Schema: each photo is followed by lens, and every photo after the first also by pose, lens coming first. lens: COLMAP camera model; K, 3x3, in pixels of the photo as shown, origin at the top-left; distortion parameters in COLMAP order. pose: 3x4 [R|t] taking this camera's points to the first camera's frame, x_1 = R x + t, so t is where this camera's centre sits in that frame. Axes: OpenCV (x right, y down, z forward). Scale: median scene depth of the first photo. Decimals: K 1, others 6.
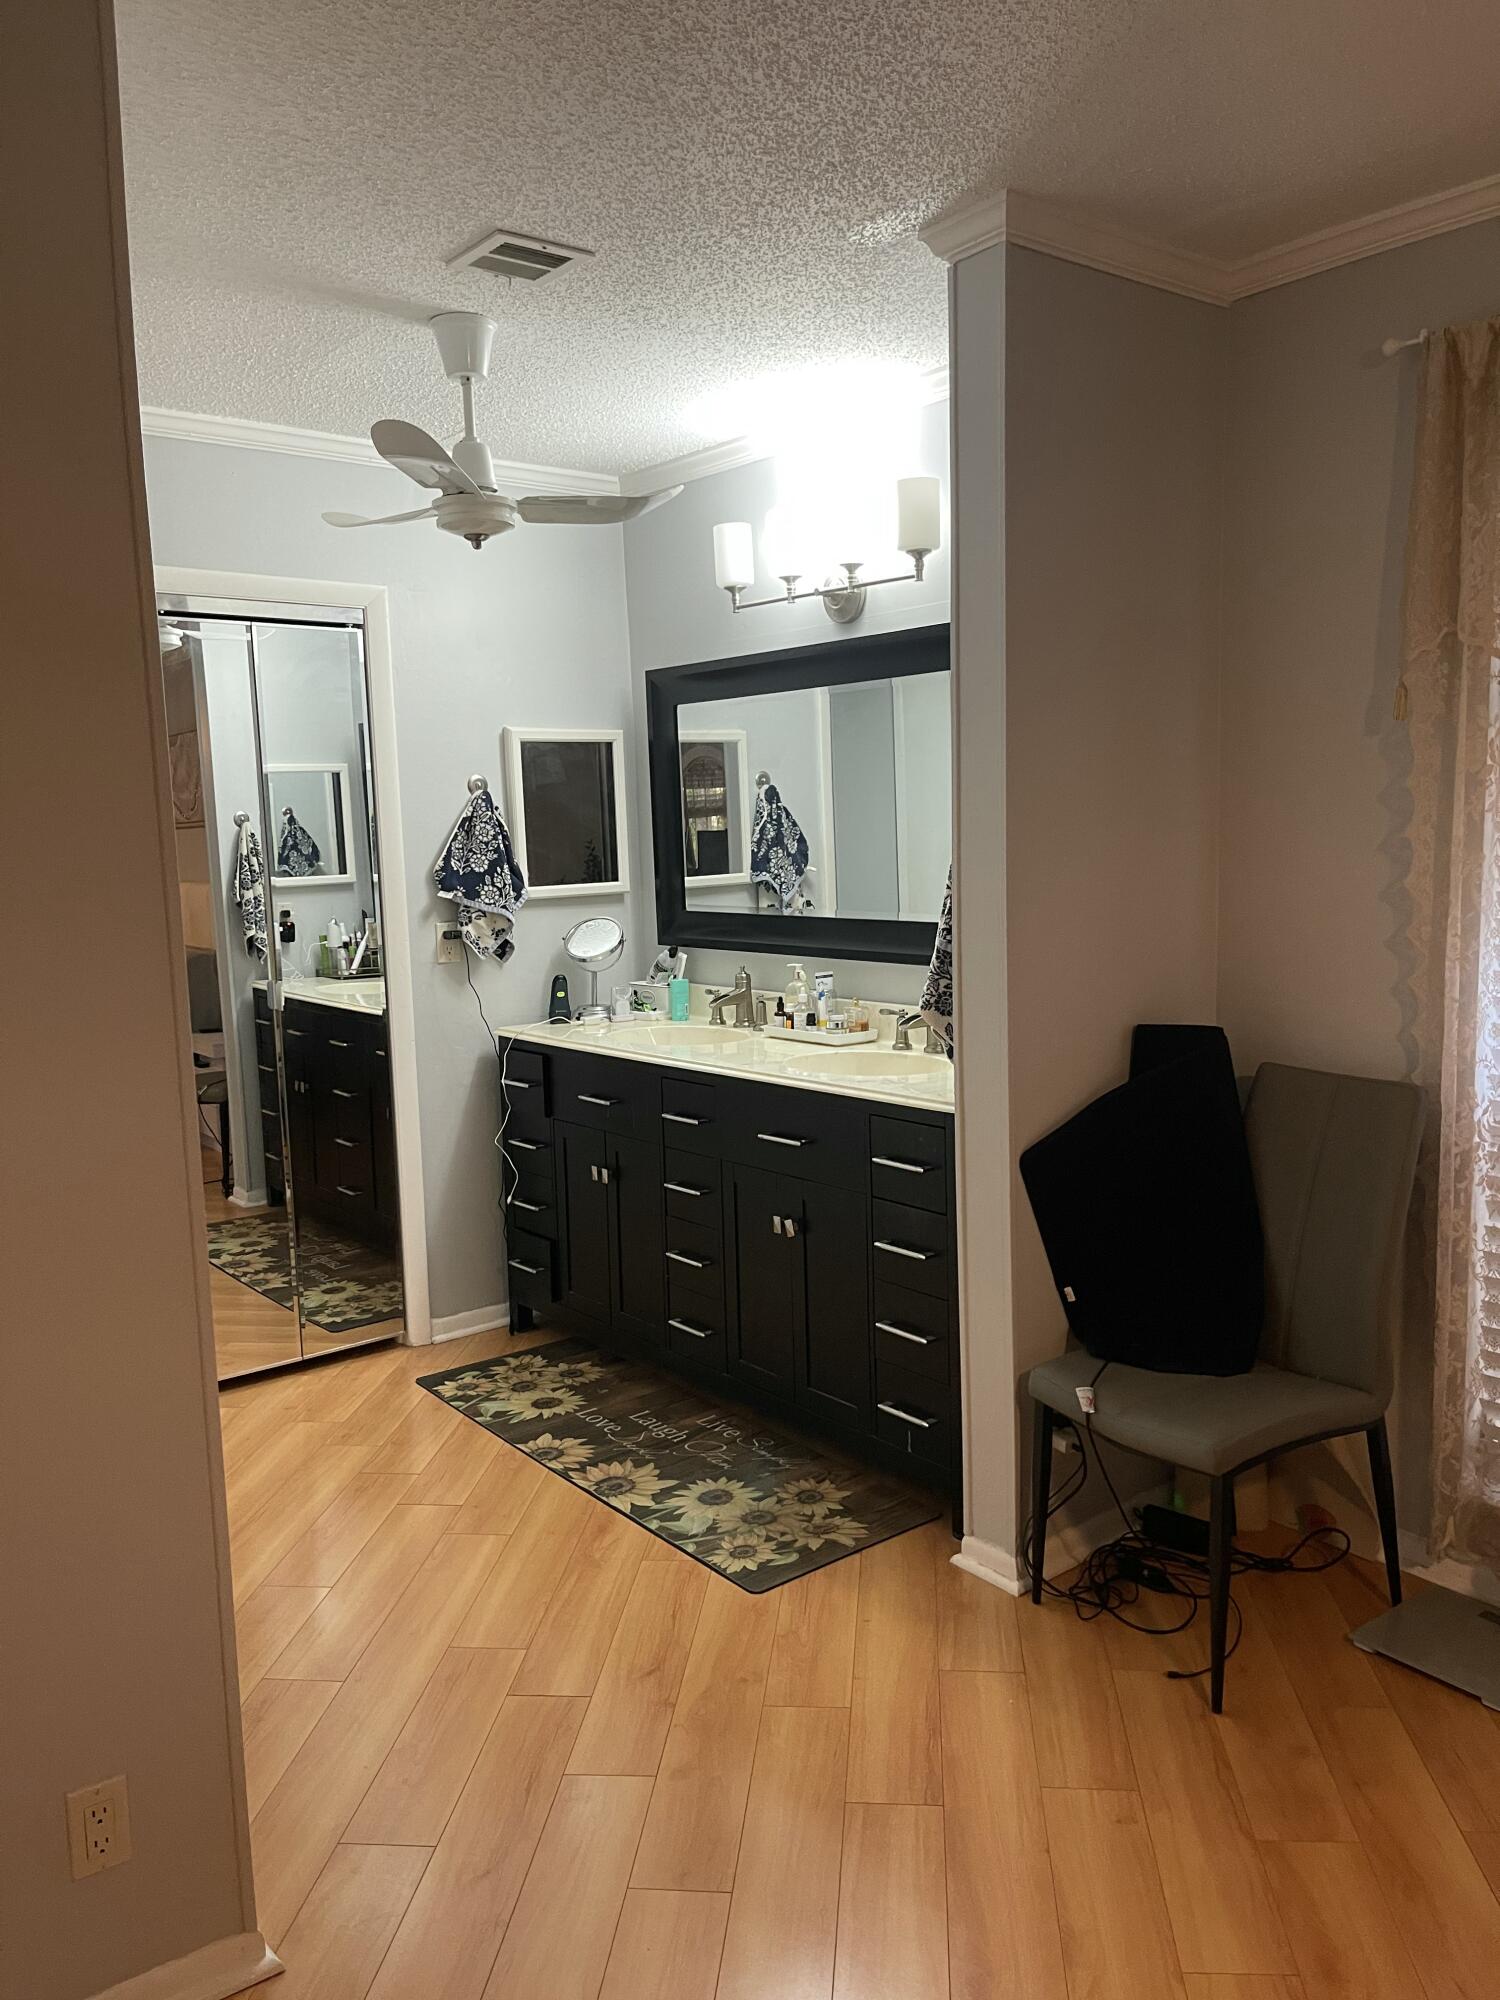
lens RADIAL K [[1499.3, 0, 768.4], [0, 1499.3, 1017.6], [0, 0, 1]] dist [0.069577, -0.097199]
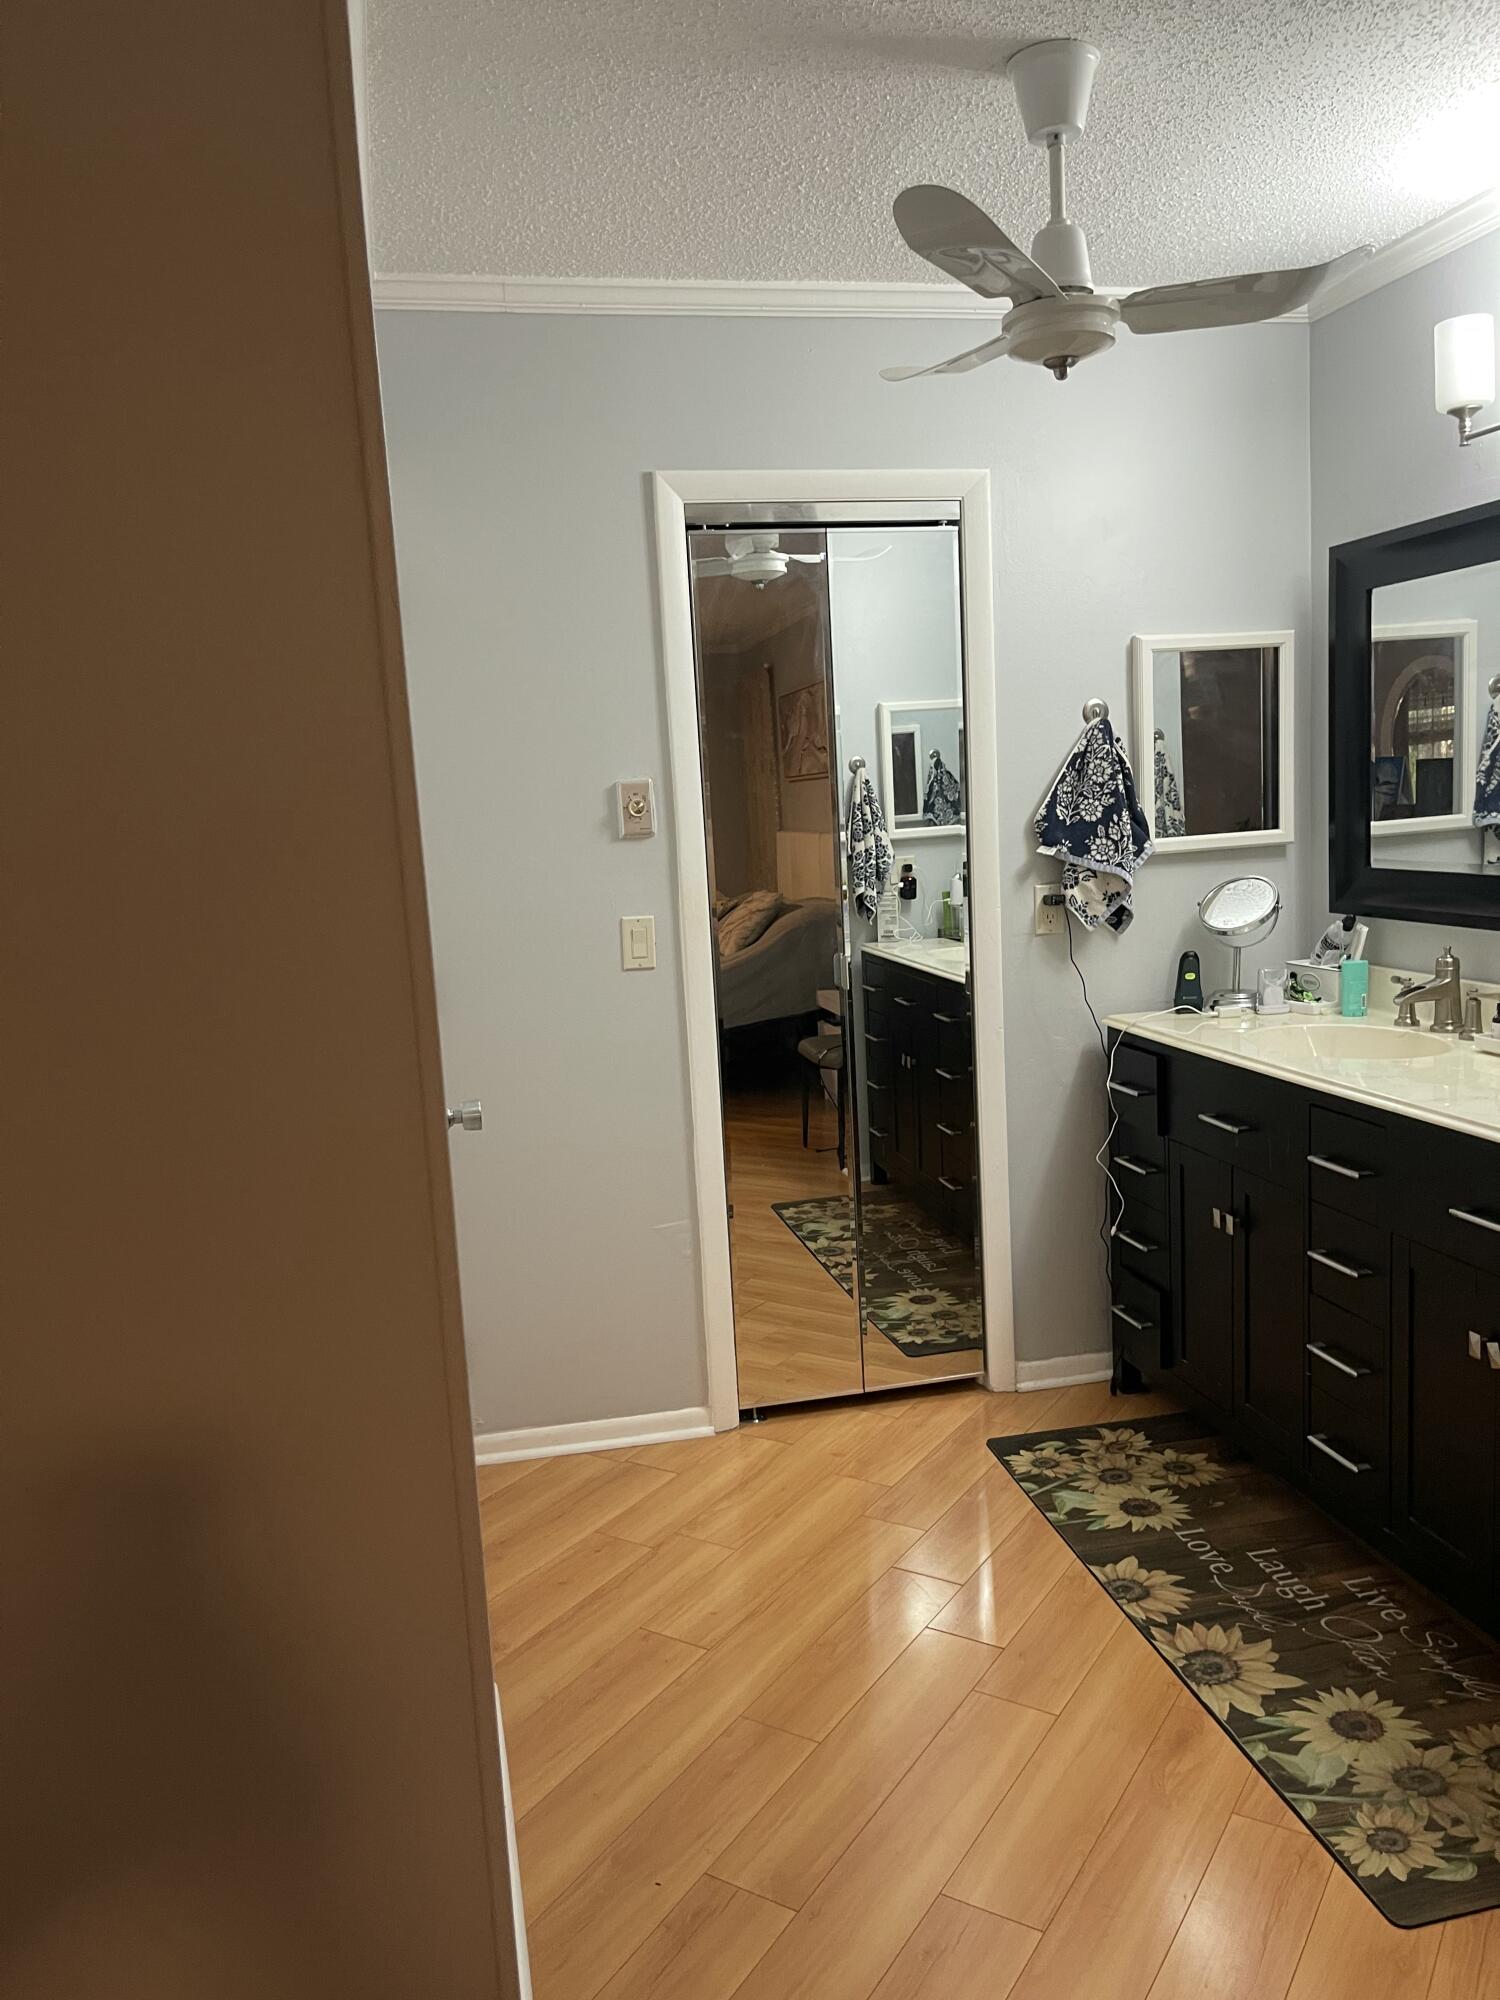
lens RADIAL K [[1499.3, 0, 768.4], [0, 1499.3, 1017.6], [0, 0, 1]] dist [0.069577, -0.097199]
pose [[0.896865, 0.046006, -0.439906, 0.011238], [-0.028719, 0.998534, 0.045877, -0.024438], [0.441372, -0.028512, 0.896871, 0.204797]]
